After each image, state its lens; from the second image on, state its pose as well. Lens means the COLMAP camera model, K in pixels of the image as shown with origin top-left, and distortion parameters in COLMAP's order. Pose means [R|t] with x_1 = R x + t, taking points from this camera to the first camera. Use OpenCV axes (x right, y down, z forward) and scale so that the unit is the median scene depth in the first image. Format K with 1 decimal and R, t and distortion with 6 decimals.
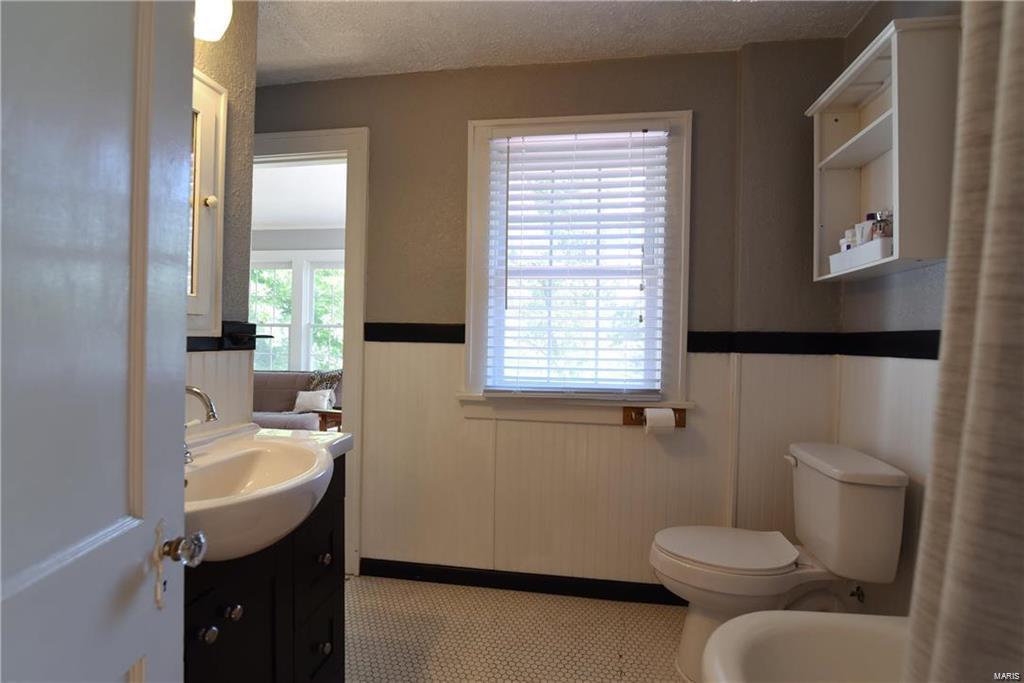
lens RADIAL K [[473.7, 0, 511.1], [0, 473.7, 344.2], [0, 0, 1]] dist [-0.017882, -0.000040]
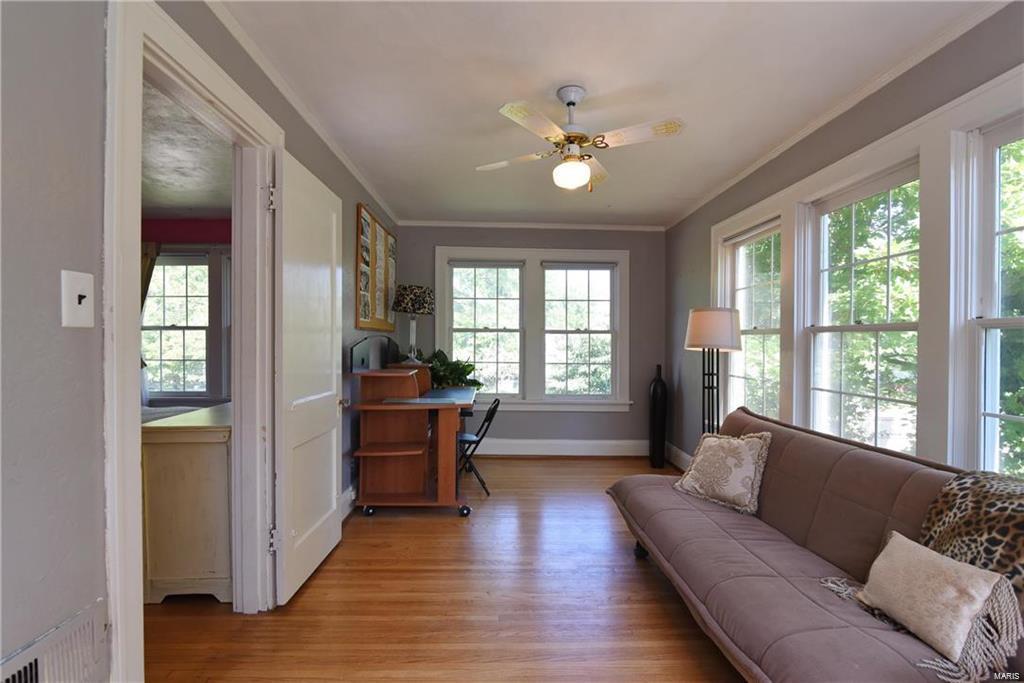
lens RADIAL K [[473.7, 0, 511.1], [0, 473.7, 344.2], [0, 0, 1]] dist [-0.017882, -0.000040]
pose [[0.167754, -0.011302, -0.985764, -0.182156], [-0.013045, 0.999821, -0.013683, -0.017908], [0.985743, 0.015155, 0.167577, 0.693524]]
